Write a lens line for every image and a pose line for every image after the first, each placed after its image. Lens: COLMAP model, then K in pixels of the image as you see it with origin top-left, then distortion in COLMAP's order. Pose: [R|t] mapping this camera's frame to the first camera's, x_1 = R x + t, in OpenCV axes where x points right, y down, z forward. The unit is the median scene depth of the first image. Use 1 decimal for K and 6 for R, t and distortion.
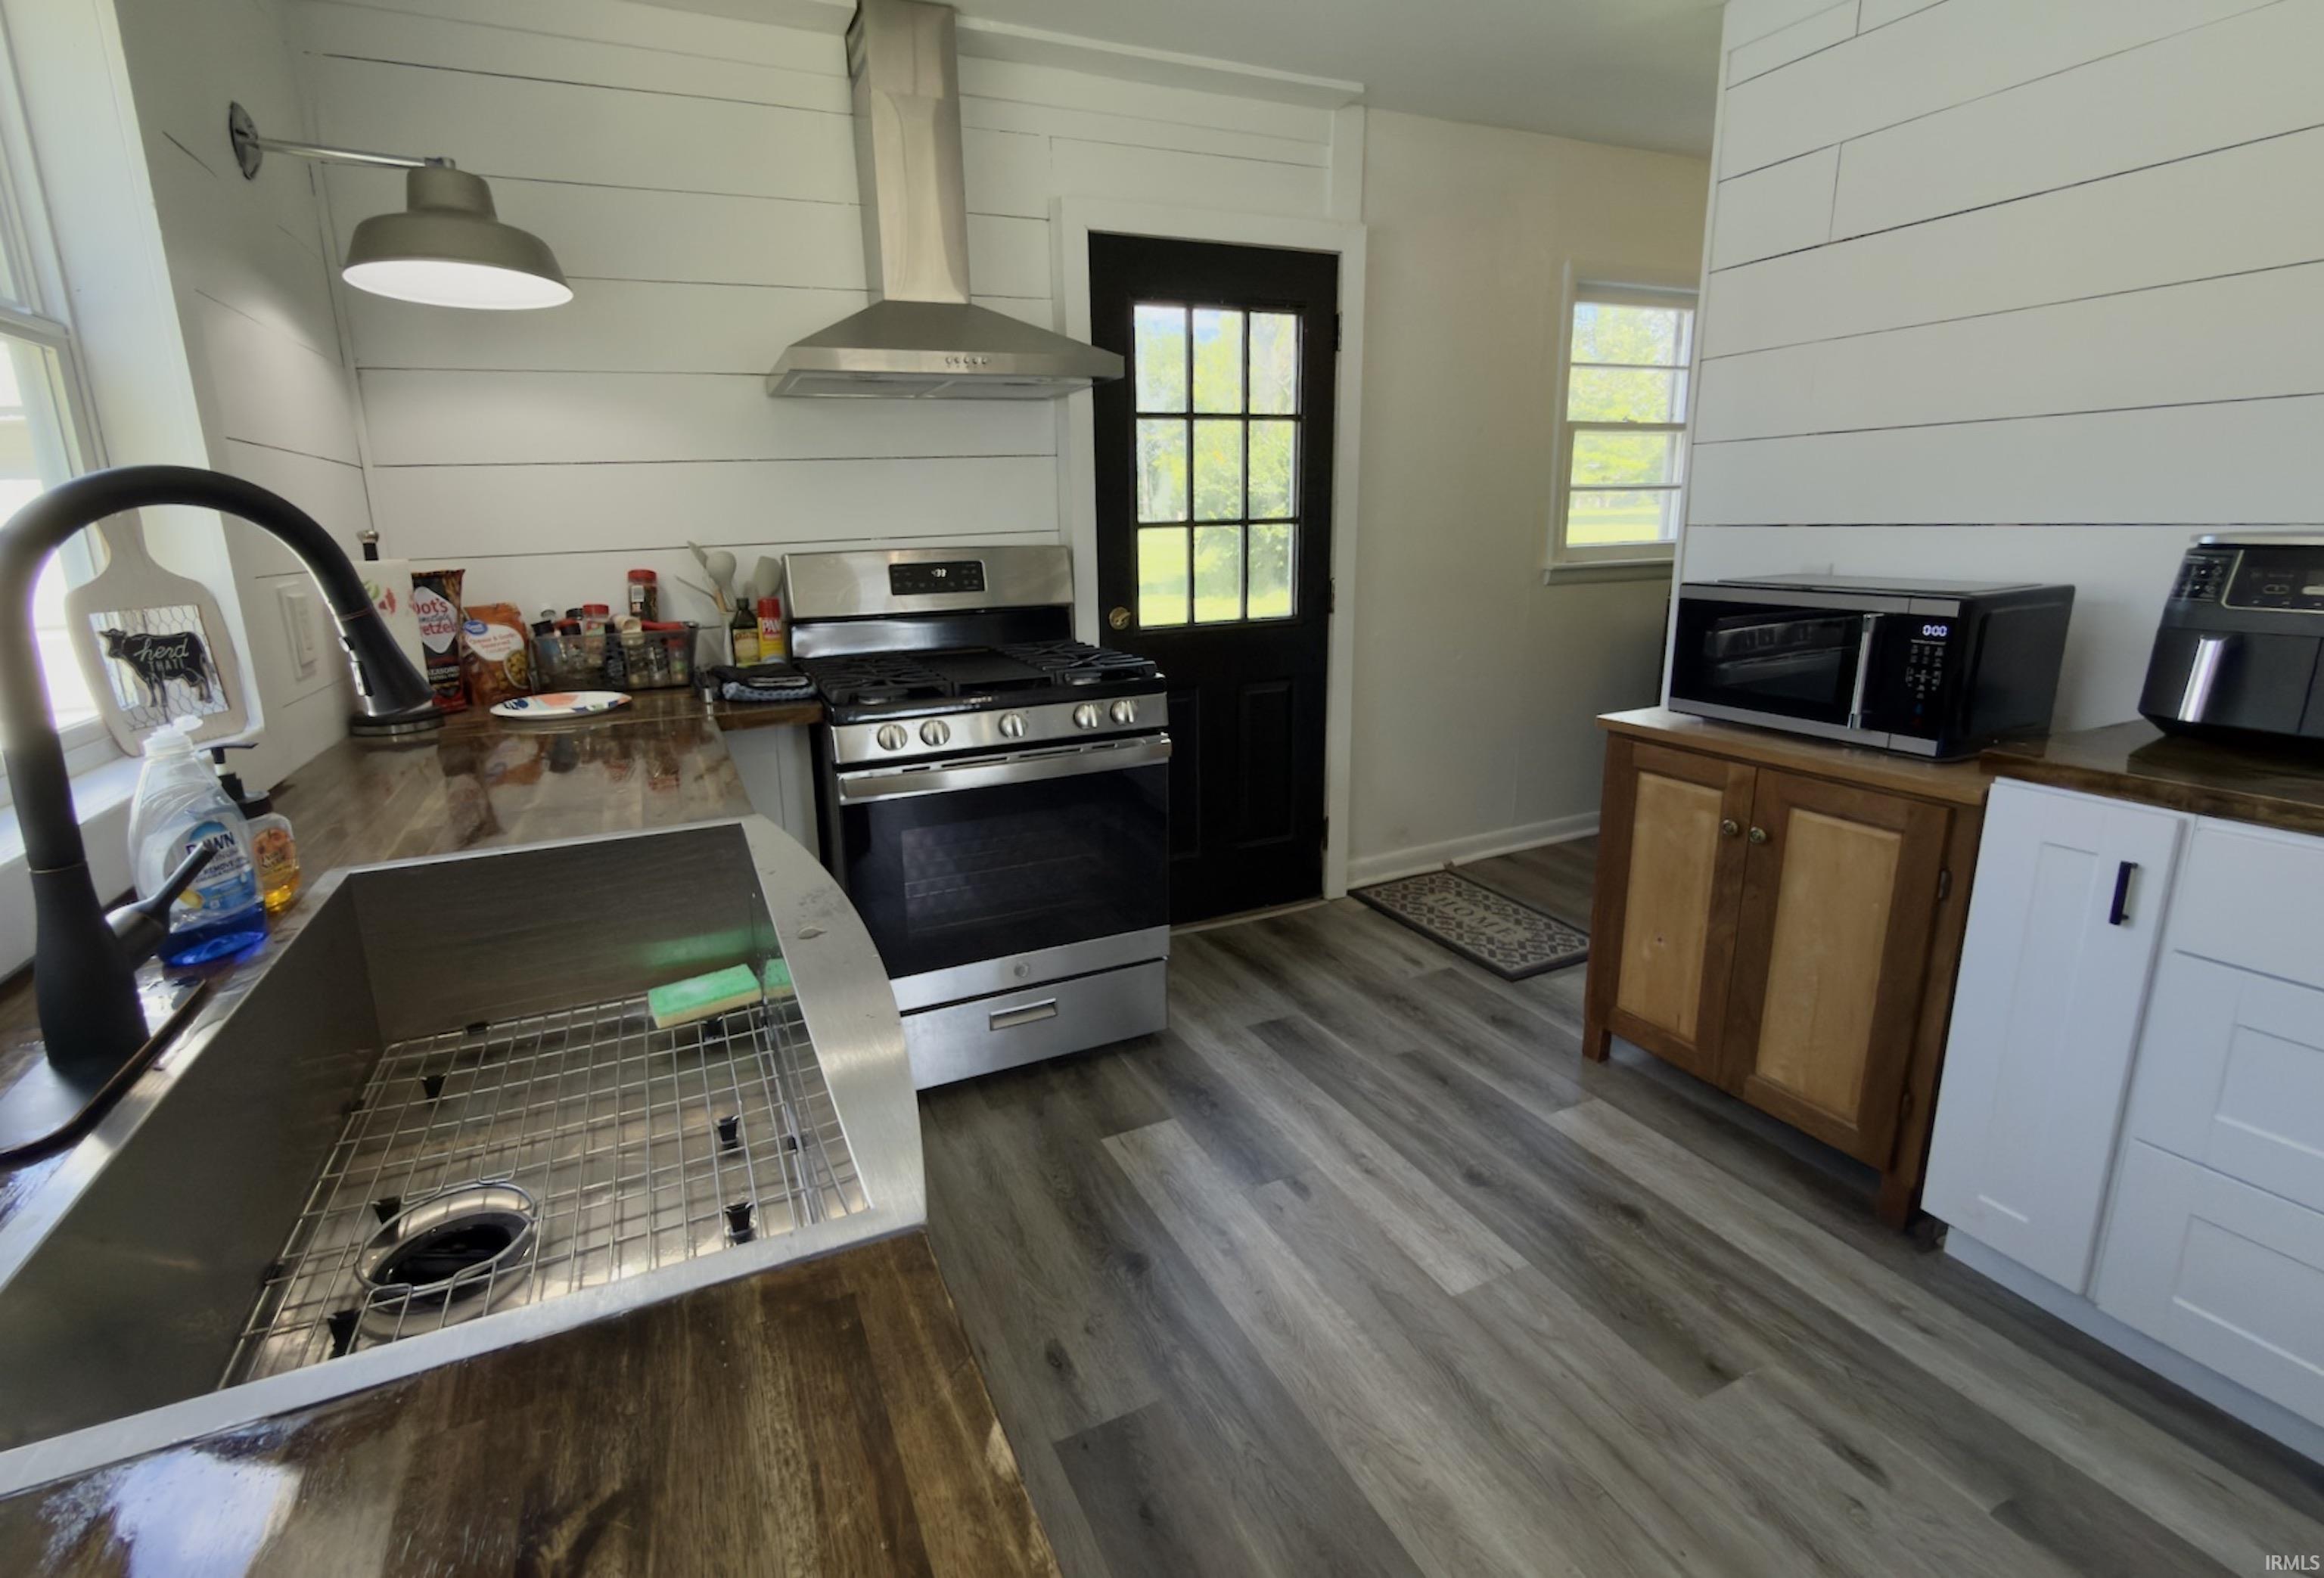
lens RADIAL K [[1009.0, 0, 1079.0], [0, 1009.0, 741.1], [0, 0, 1]] dist [0.001099, 0.000580]
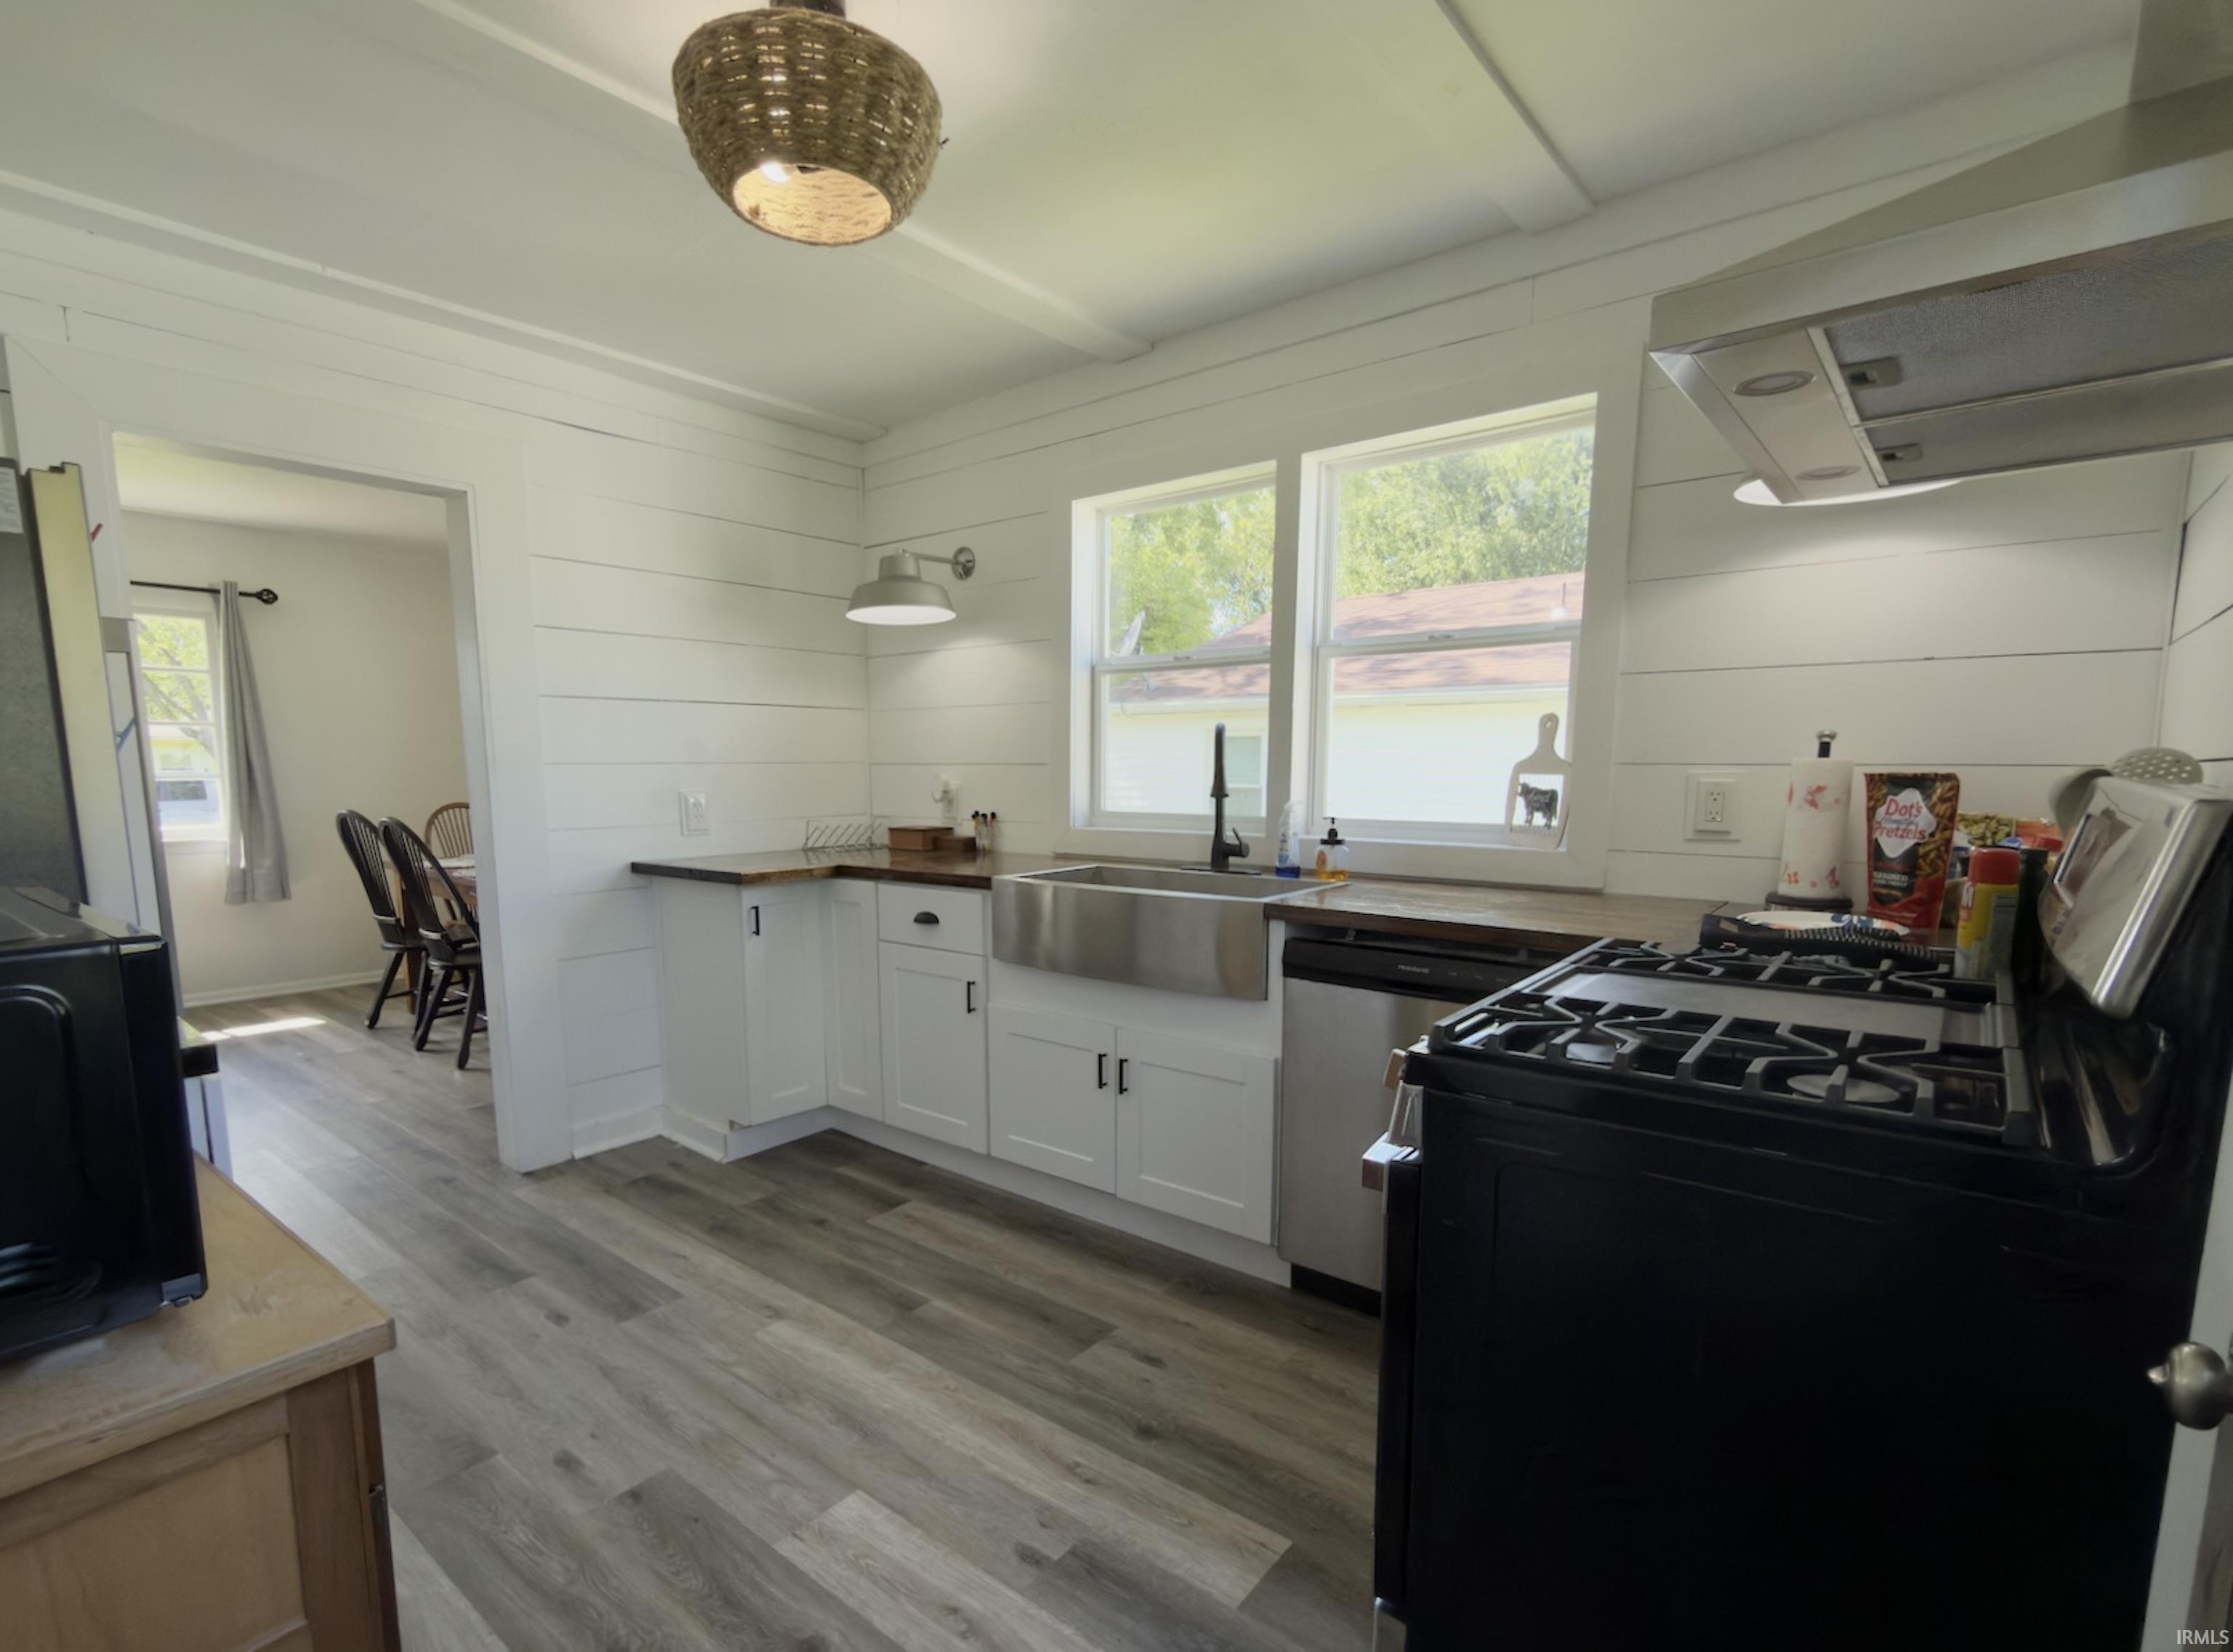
lens RADIAL K [[1048.1, 0, 1076.6], [0, 1048.1, 903.2], [0, 0, 1]] dist [0.002397, 0.000365]
pose [[-0.885335, 0.091412, -0.455879, 0.517552], [-0.075346, 0.939317, 0.334674, -0.330201], [0.458808, 0.330647, -0.824723, 1.526819]]
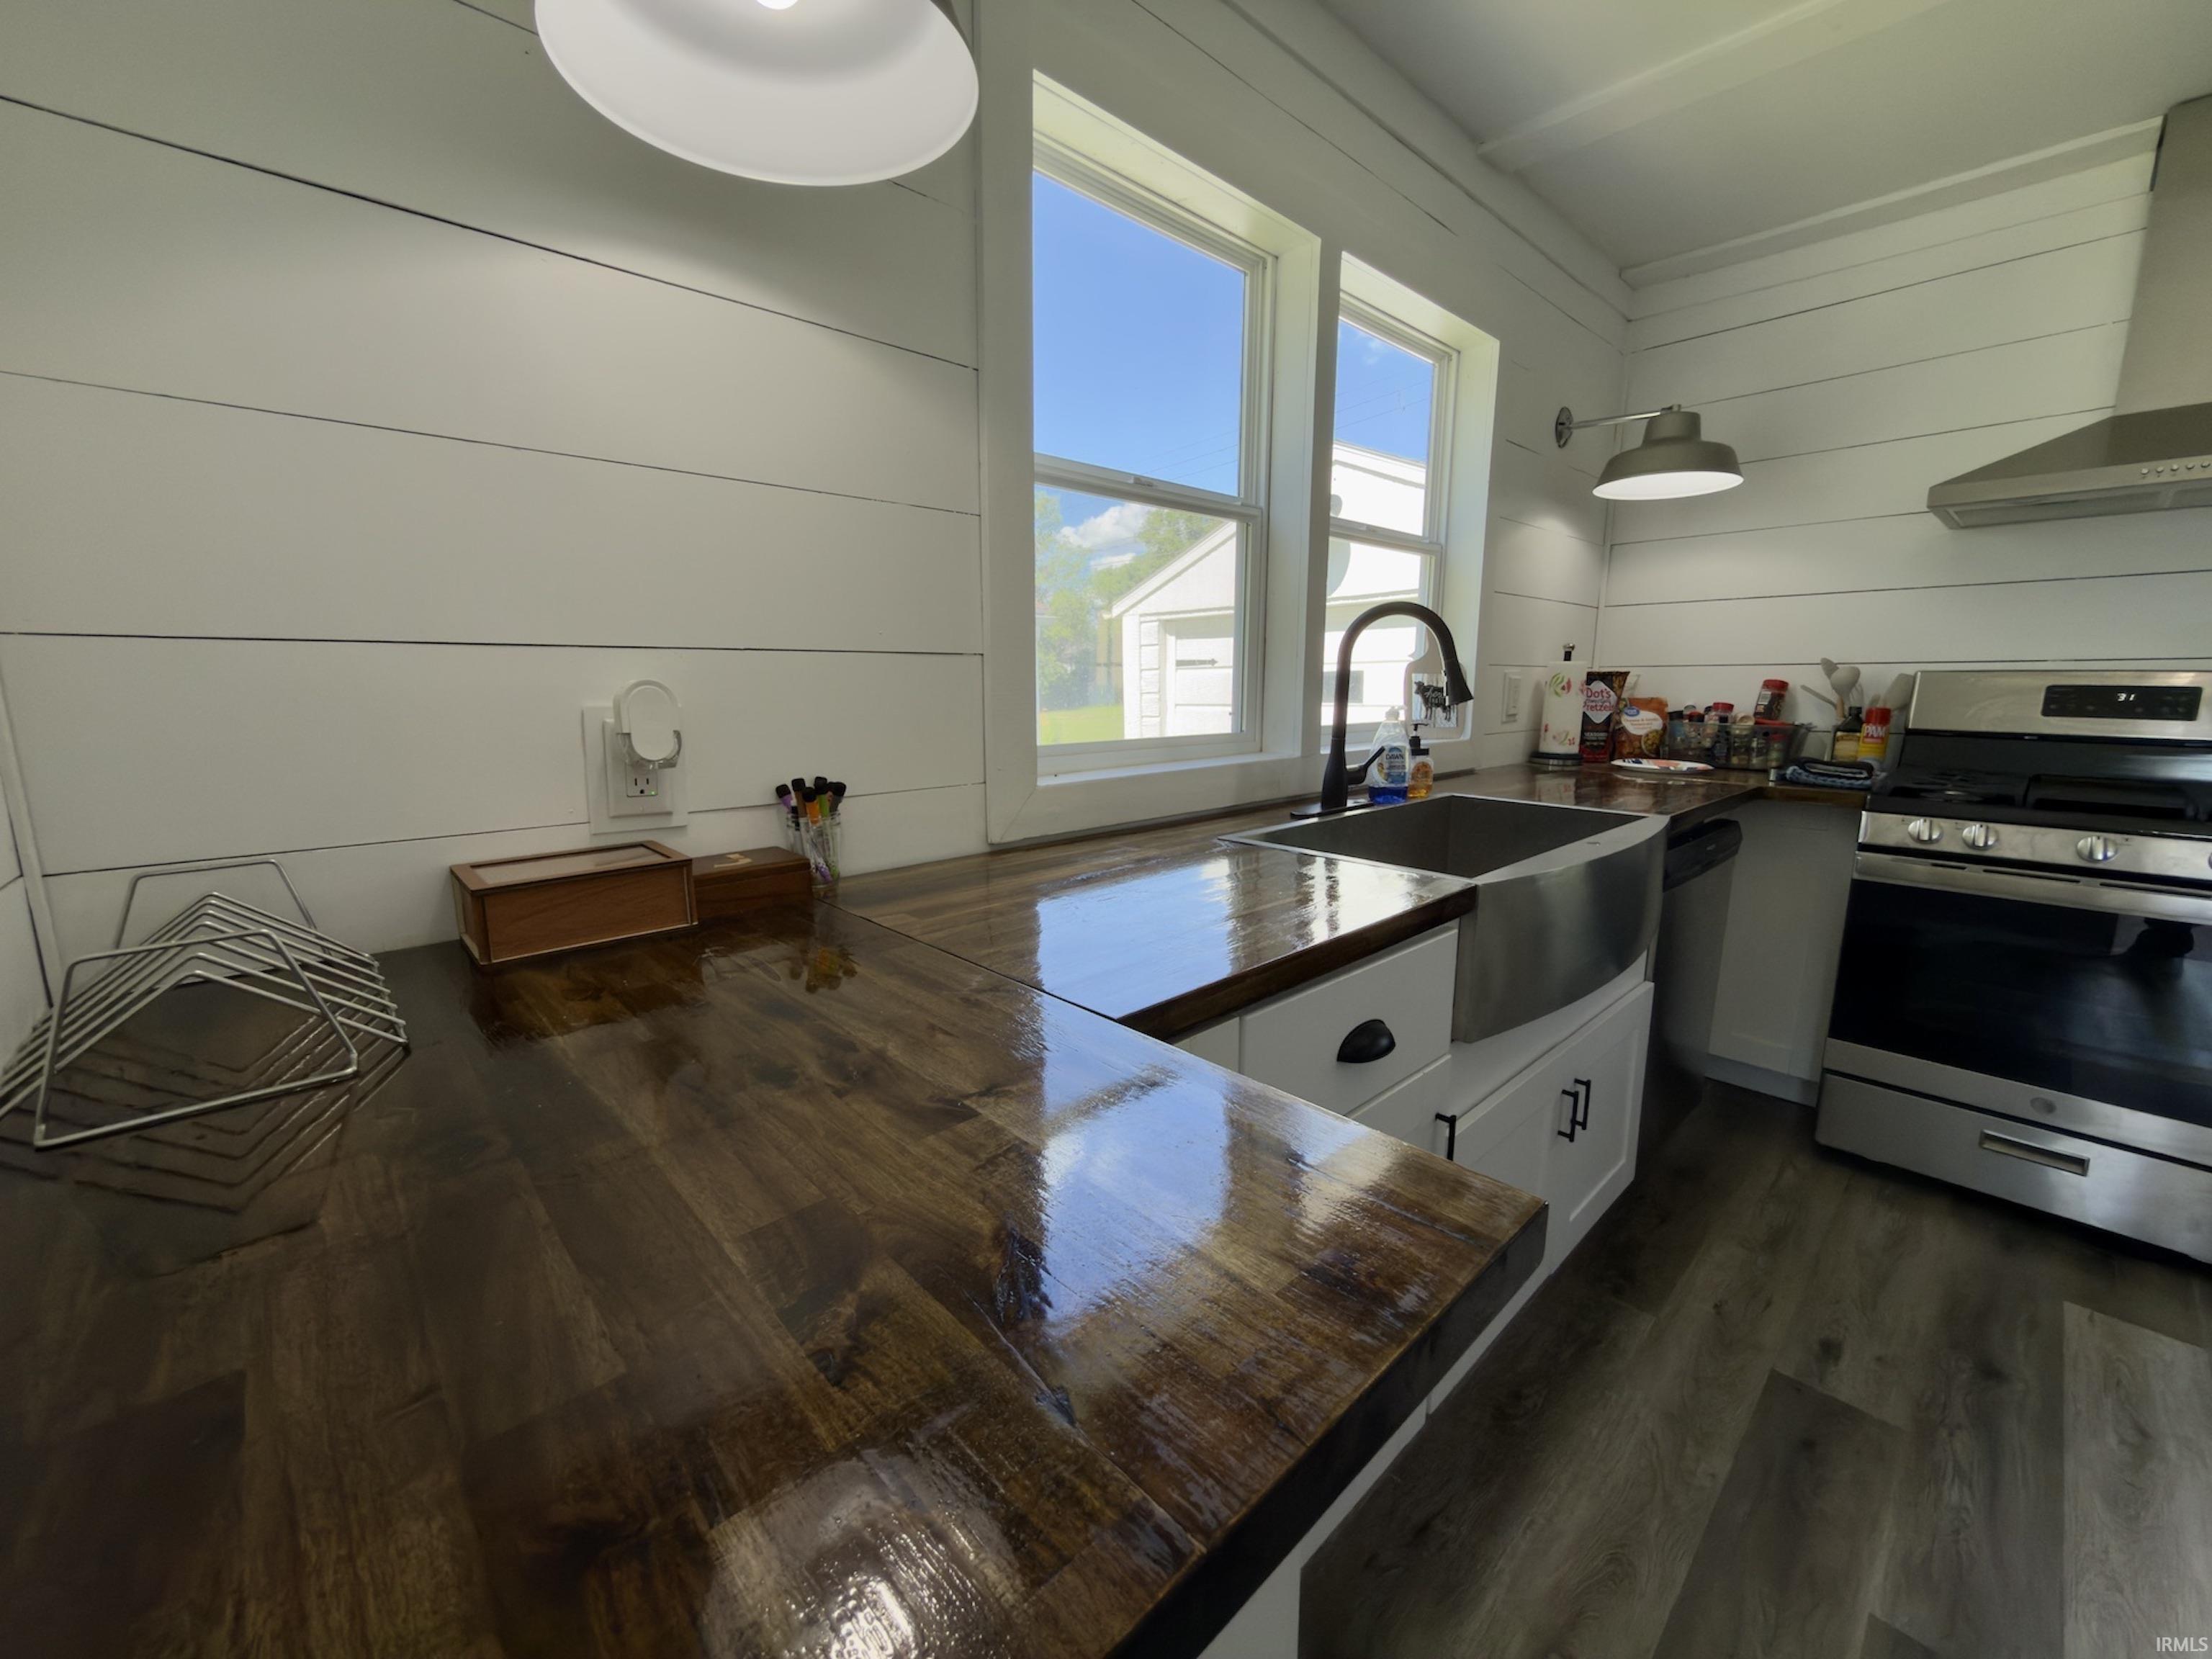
lens RADIAL K [[873.6, 0, 1108.6], [0, 873.6, 831.1], [0, 0, 1]] dist [-0.004432, 0.000639]
pose [[0.339421, 0.193866, -0.920440, 0.403922], [-0.217032, 0.968269, 0.123908, 0.074947], [0.915254, 0.157708, 0.370725, -0.177964]]
